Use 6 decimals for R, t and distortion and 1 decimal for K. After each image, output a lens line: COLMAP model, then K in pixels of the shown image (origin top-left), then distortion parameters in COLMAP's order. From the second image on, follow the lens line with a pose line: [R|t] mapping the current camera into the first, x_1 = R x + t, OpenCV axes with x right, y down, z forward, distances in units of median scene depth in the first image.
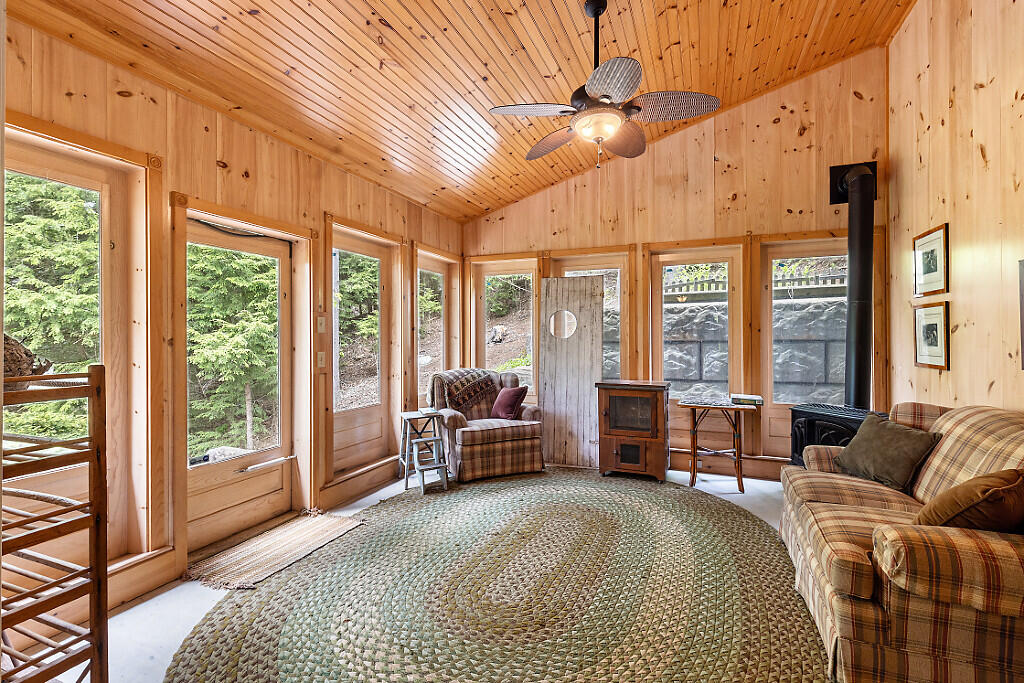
lens RADIAL K [[469.2, 0, 504.7], [0, 469.2, 337.0], [0, 0, 1]] dist [0.000669, 0.000372]
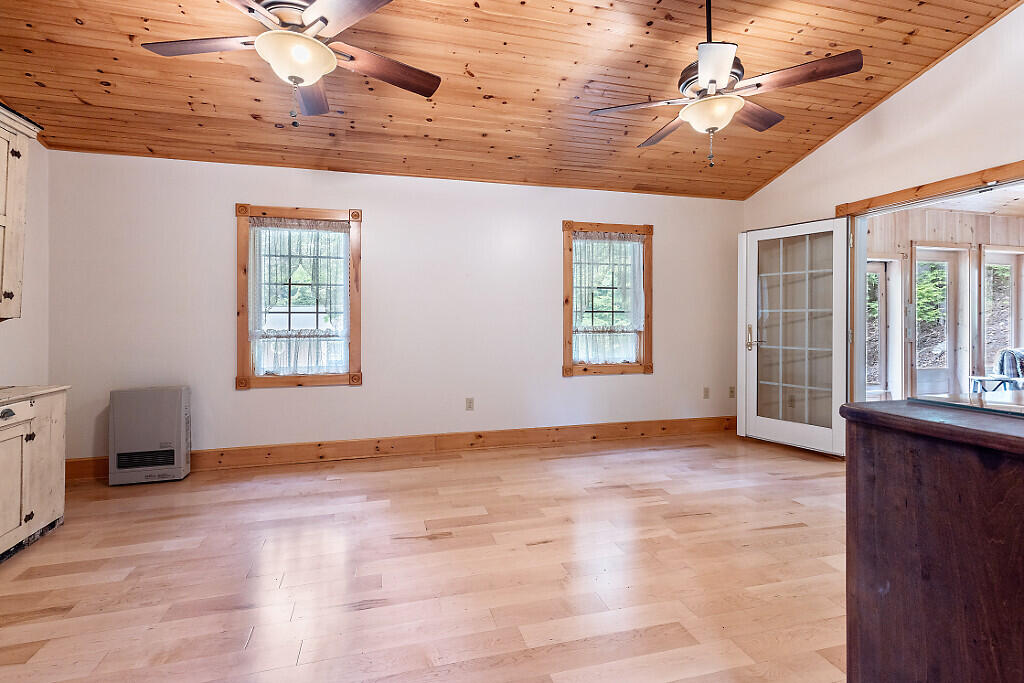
lens RADIAL K [[473.5, 0, 507.2], [0, 473.5, 330.9], [0, 0, 1]] dist [0.000519, 0.000185]
pose [[0.608978, 0.000246, -0.793187, 0.051326], [0.001767, 0.999997, 0.001666, 0.031473], [0.793185, -0.002416, 0.608976, -0.964223]]
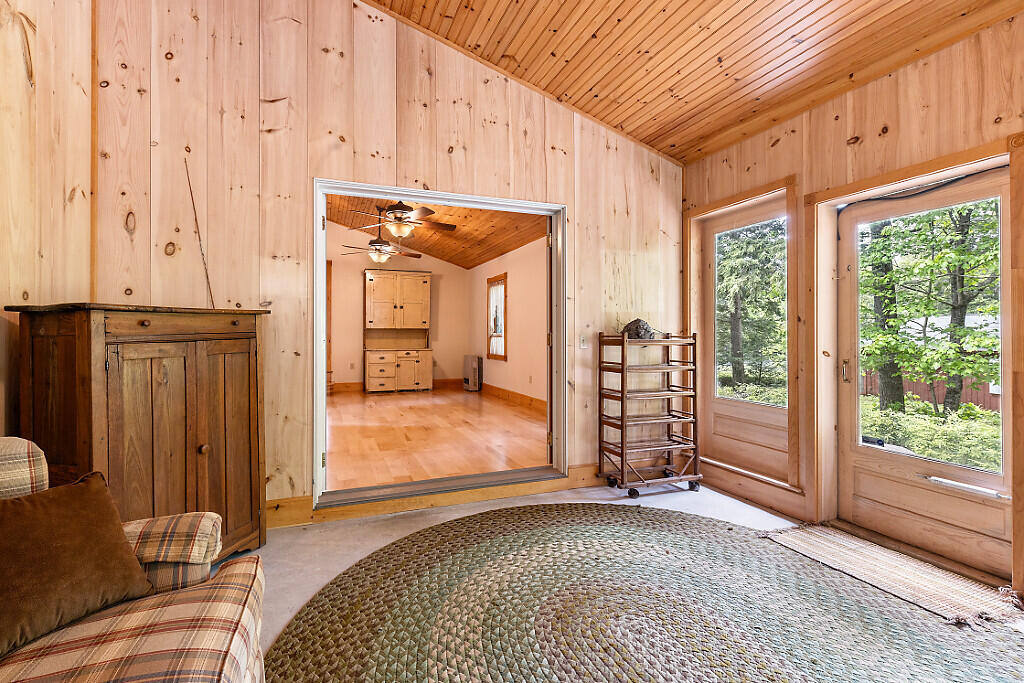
lens RADIAL K [[469.2, 0, 504.7], [0, 469.2, 337.0], [0, 0, 1]] dist [0.000669, 0.000372]
pose [[-0.719320, 0.007091, -0.694642, 0.430026], [0.002718, 0.999969, 0.007393, 0.024157], [0.694673, 0.003430, -0.719317, 0.852498]]
